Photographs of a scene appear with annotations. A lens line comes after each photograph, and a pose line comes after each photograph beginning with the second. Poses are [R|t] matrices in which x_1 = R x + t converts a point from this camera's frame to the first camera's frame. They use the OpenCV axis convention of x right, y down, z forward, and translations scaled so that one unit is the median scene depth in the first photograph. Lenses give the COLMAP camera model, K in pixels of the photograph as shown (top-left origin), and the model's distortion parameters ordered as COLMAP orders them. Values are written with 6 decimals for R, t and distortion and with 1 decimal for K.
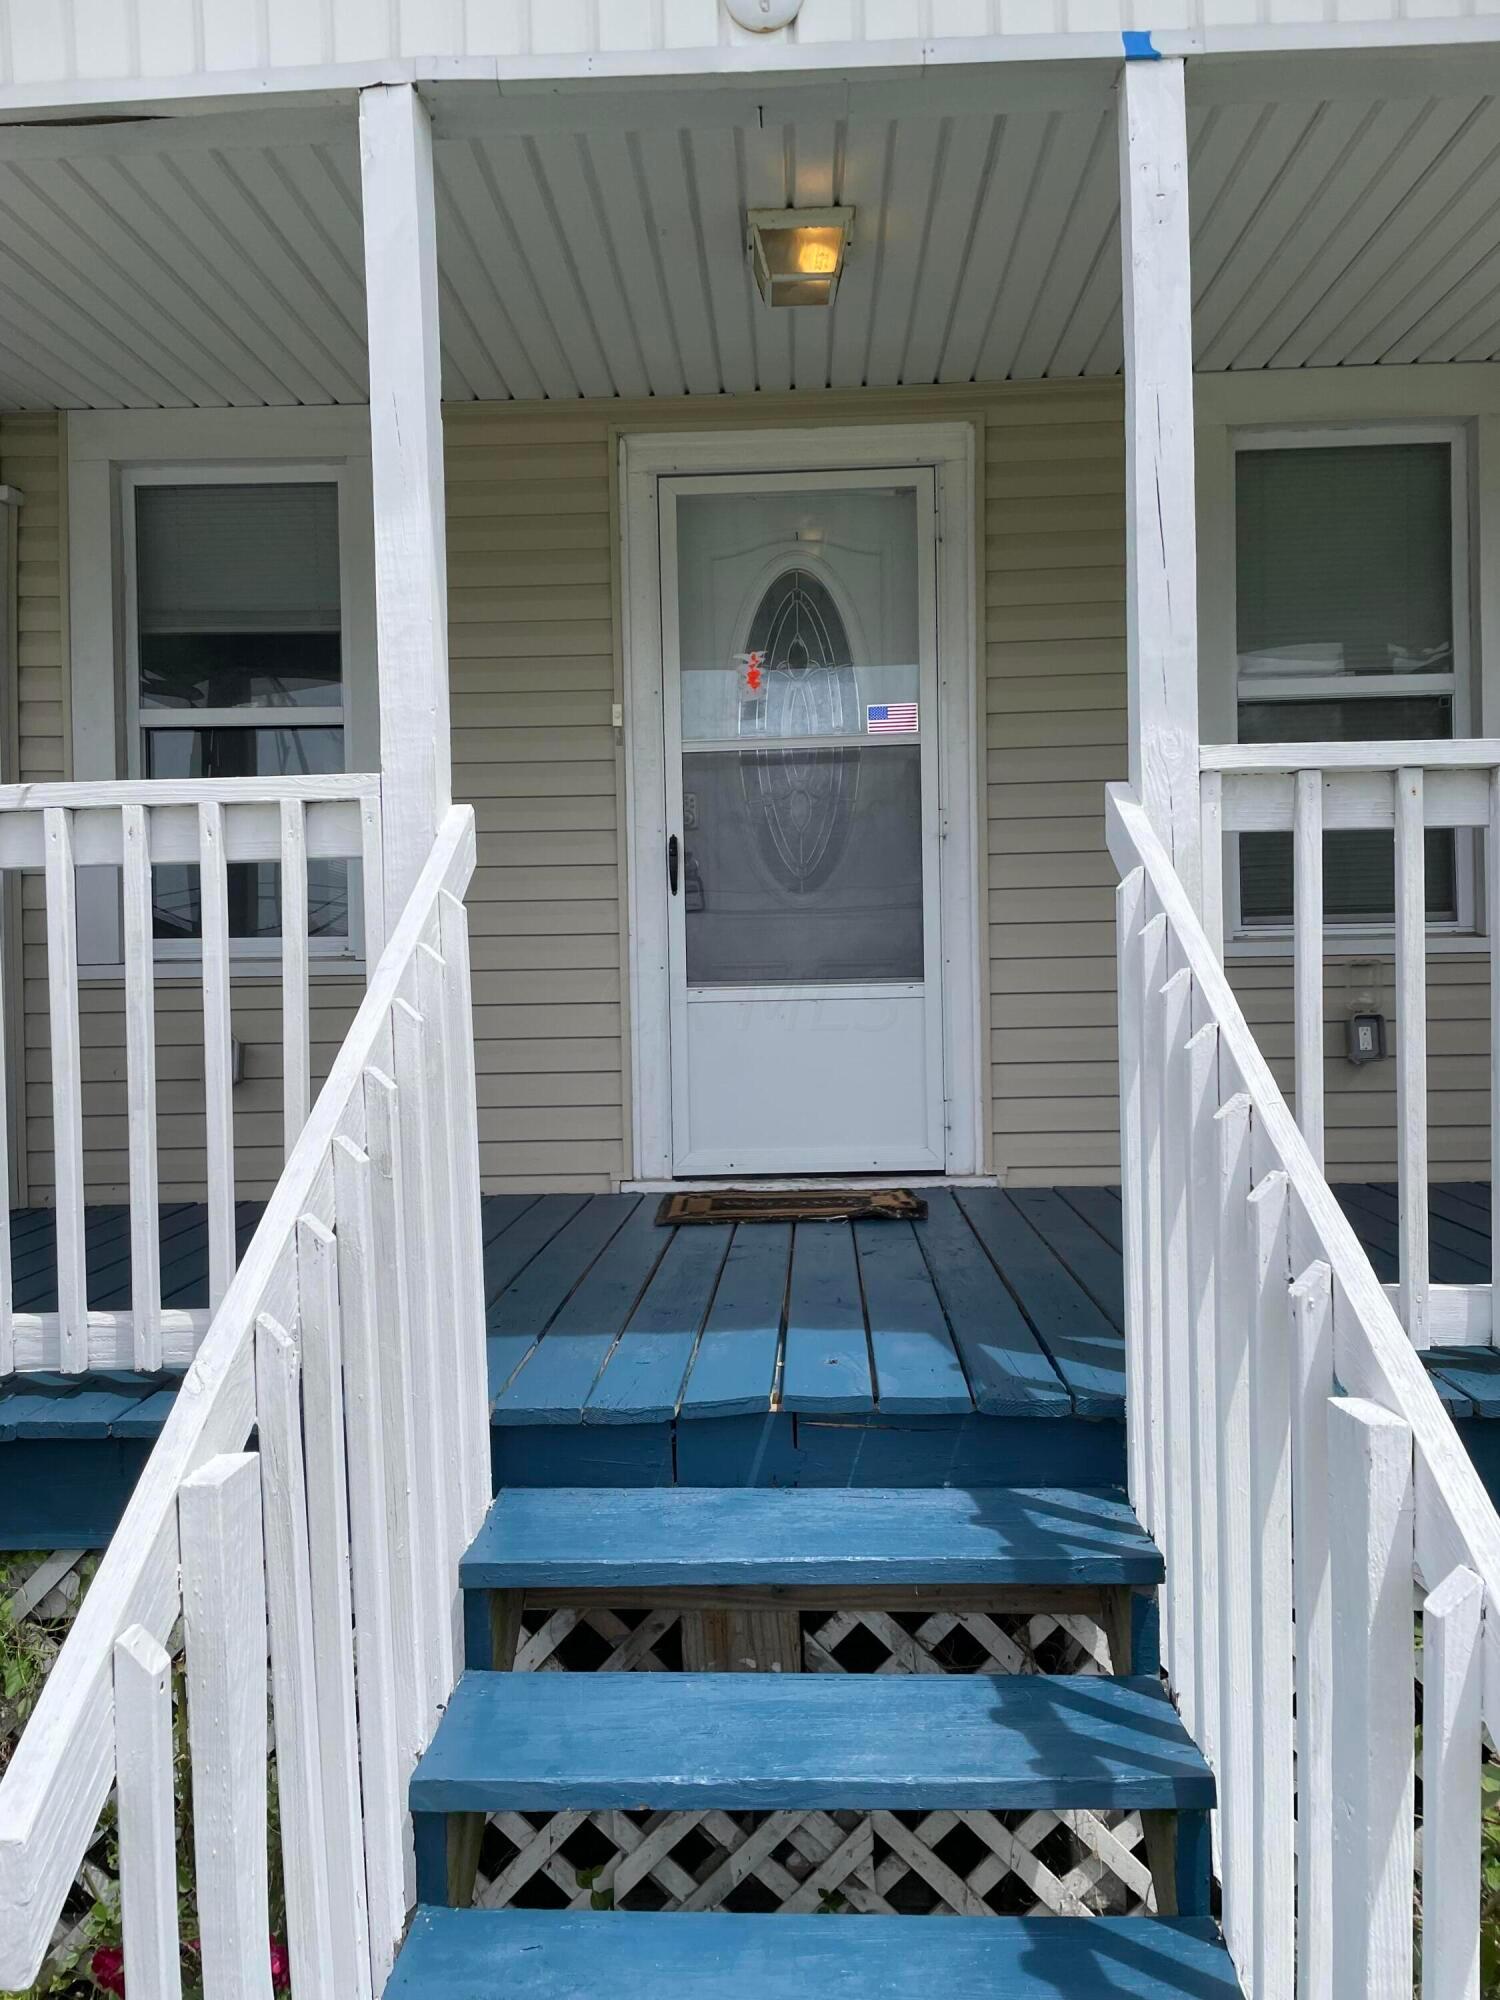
lens RADIAL K [[1503.8, 0, 749.8], [0, 1503.8, 1005.8], [0, 0, 1]] dist [0.037188, -0.055663]
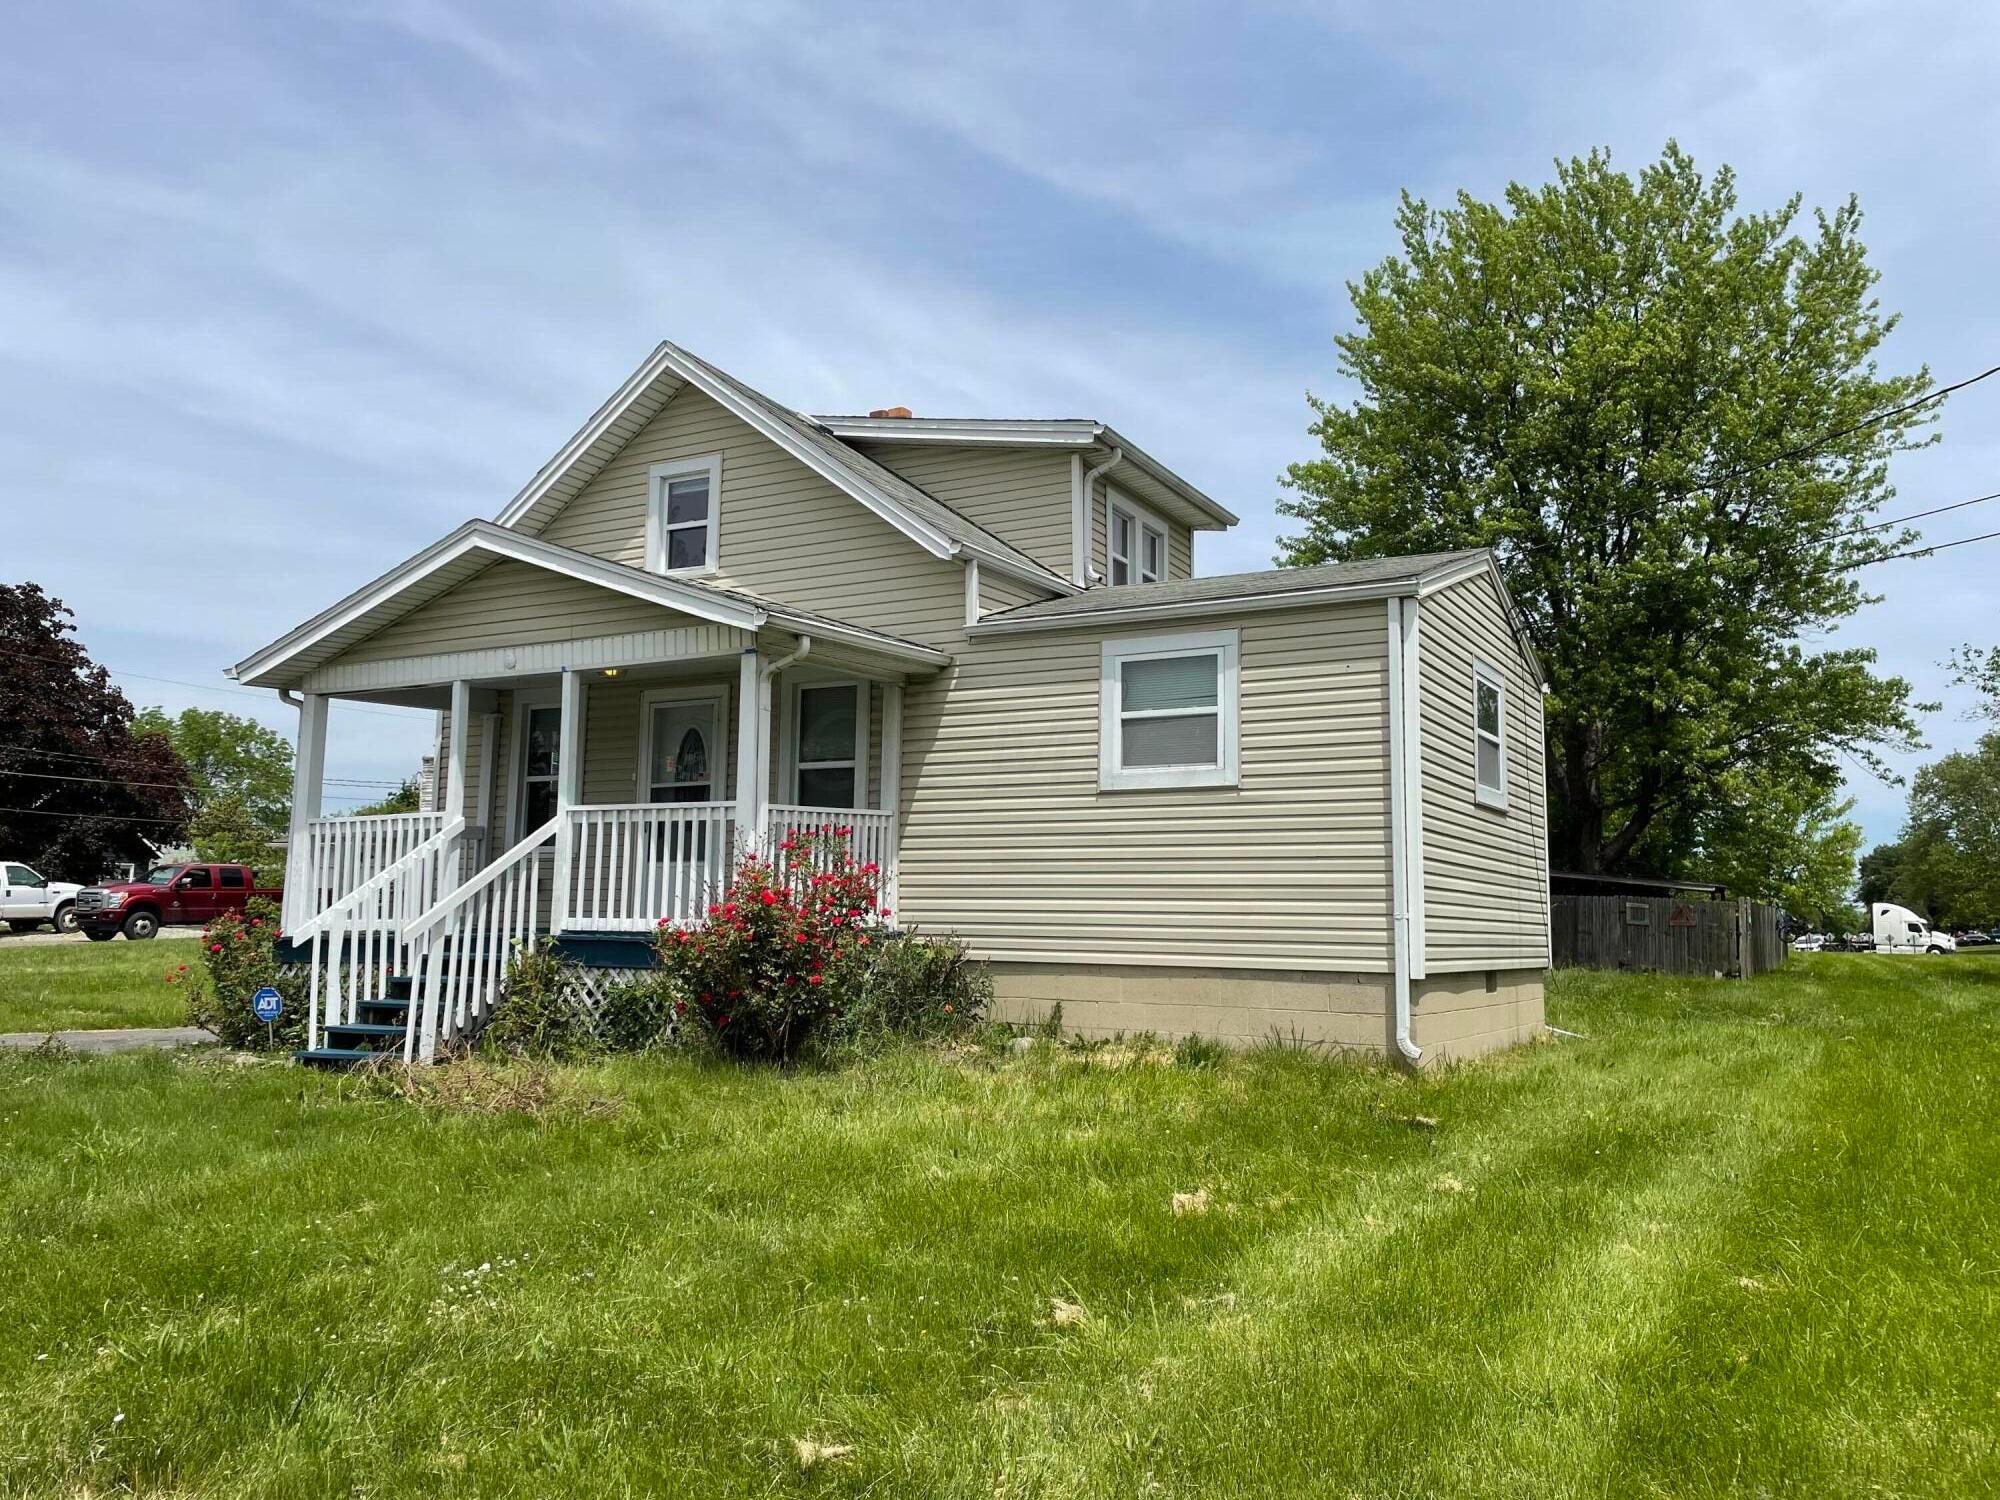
lens RADIAL K [[1503.8, 0, 998.7], [0, 1503.8, 745.0], [0, 0, 1]] dist [0.037188, -0.055663]
pose [[0.892099, -0.014001, -0.451623, 2.078523], [-0.044406, 0.991964, -0.118469, 0.091158], [0.449652, 0.125740, 0.884309, -1.528769]]
